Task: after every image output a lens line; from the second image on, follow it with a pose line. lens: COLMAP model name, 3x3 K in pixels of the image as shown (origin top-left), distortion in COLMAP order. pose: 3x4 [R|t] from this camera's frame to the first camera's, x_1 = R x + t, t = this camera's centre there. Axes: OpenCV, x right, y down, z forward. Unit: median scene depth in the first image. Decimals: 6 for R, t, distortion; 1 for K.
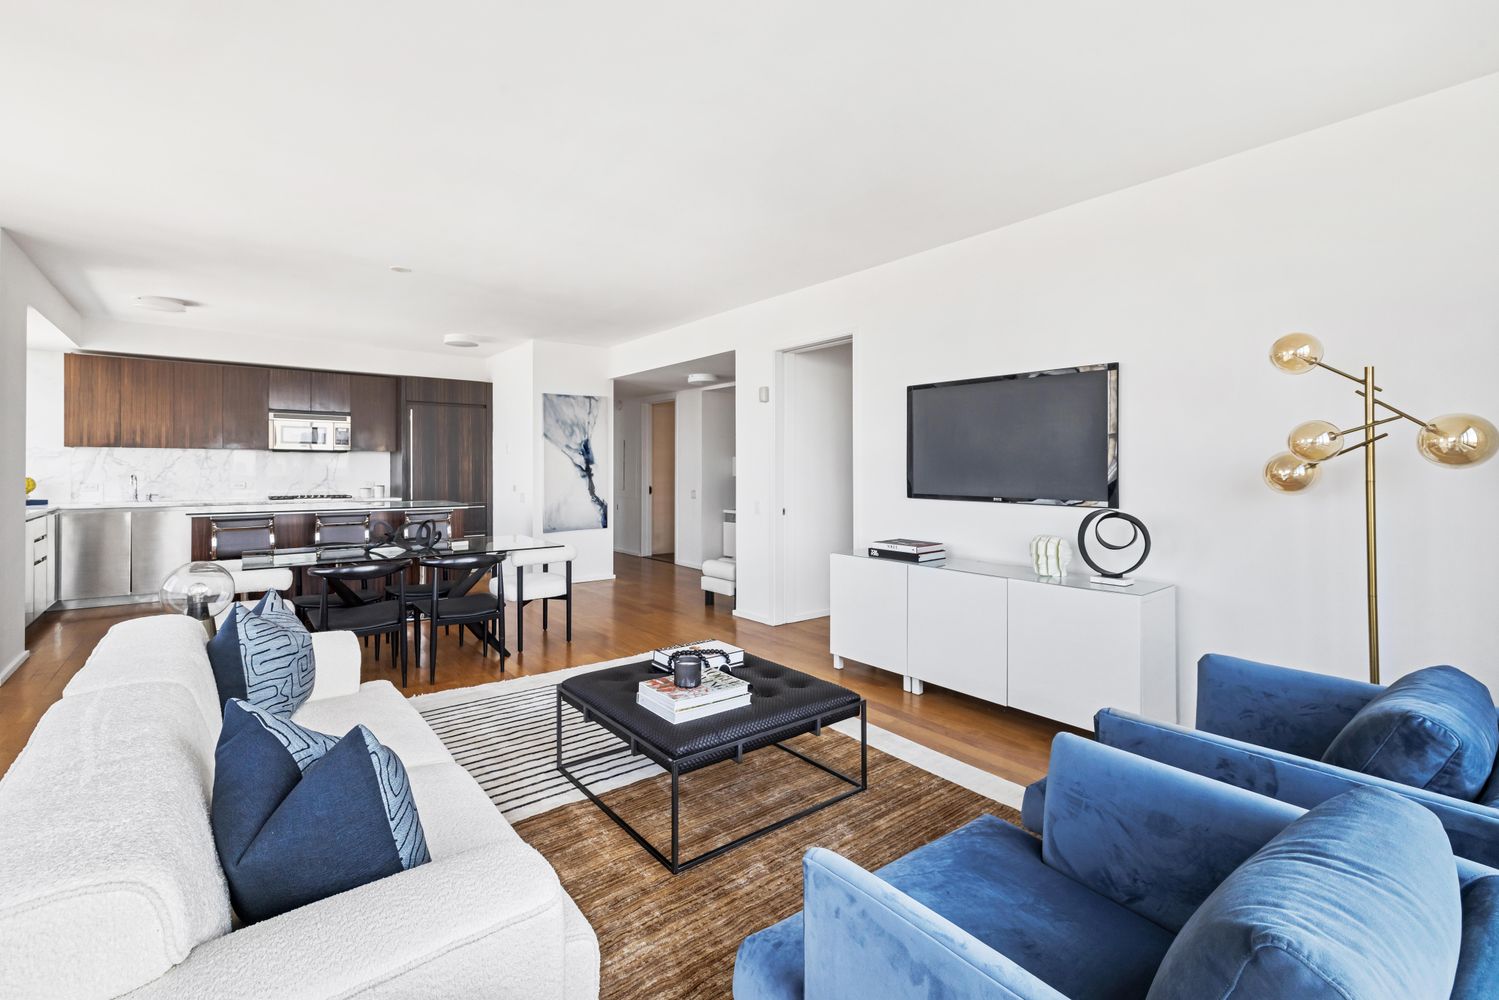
lens RADIAL K [[647.0, 0, 730.5], [0, 647.0, 472.6], [0, 0, 1]] dist [0.000111, 0.000208]
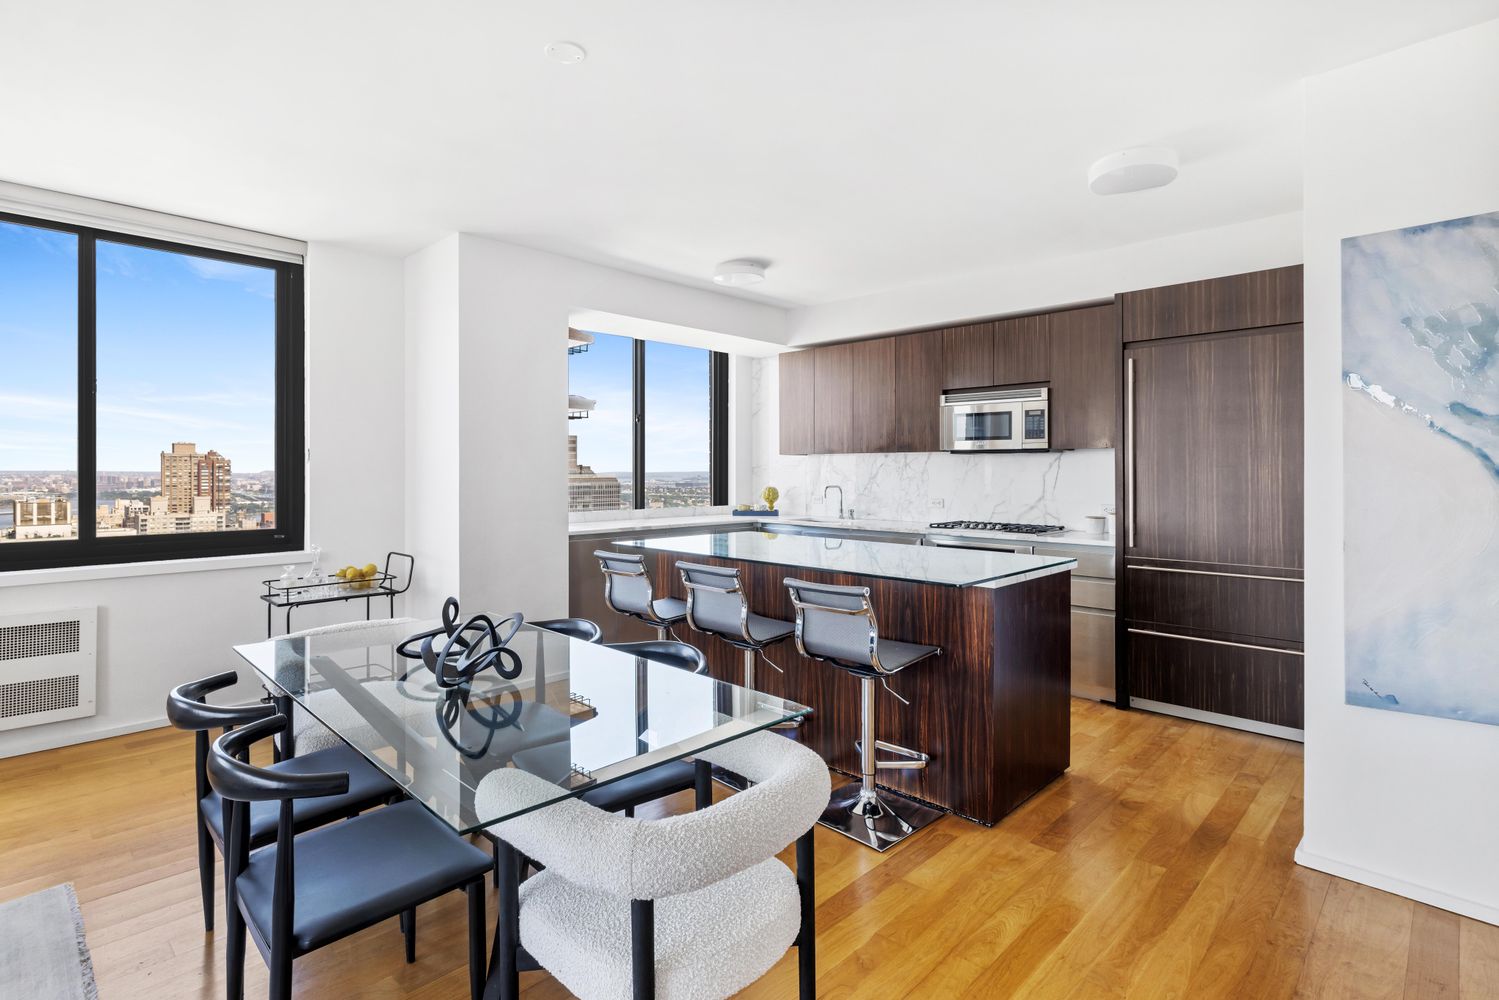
lens RADIAL K [[746.3, 0, 754.7], [0, 746.3, 474.9], [0, 0, 1]] dist [0.003090, 0.000385]
pose [[0.146150, 0.003835, -0.989255, 0.015082], [-0.008716, 0.999959, 0.002588, -0.011131], [0.989224, 0.008244, 0.146177, 0.655967]]
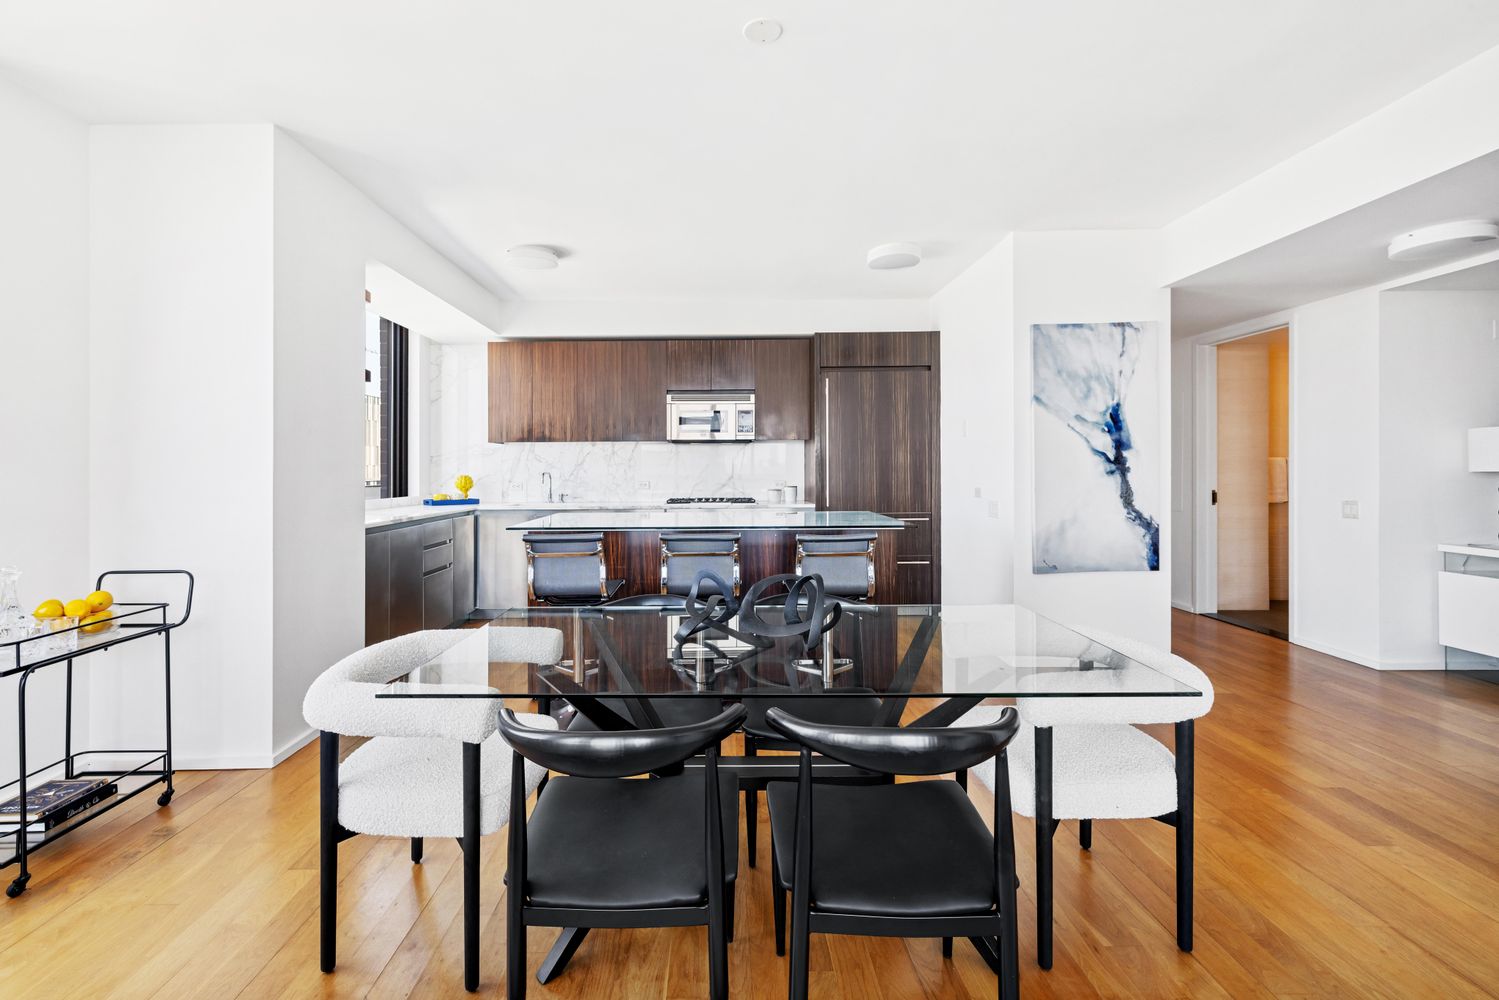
lens RADIAL K [[647.0, 0, 730.5], [0, 647.0, 472.6], [0, 0, 1]] dist [0.000111, 0.000208]
pose [[0.795577, -0.004501, -0.605836, -0.153316], [0.005411, 0.999985, -0.000324, 0.004278], [0.605829, -0.003020, 0.795589, 0.382438]]
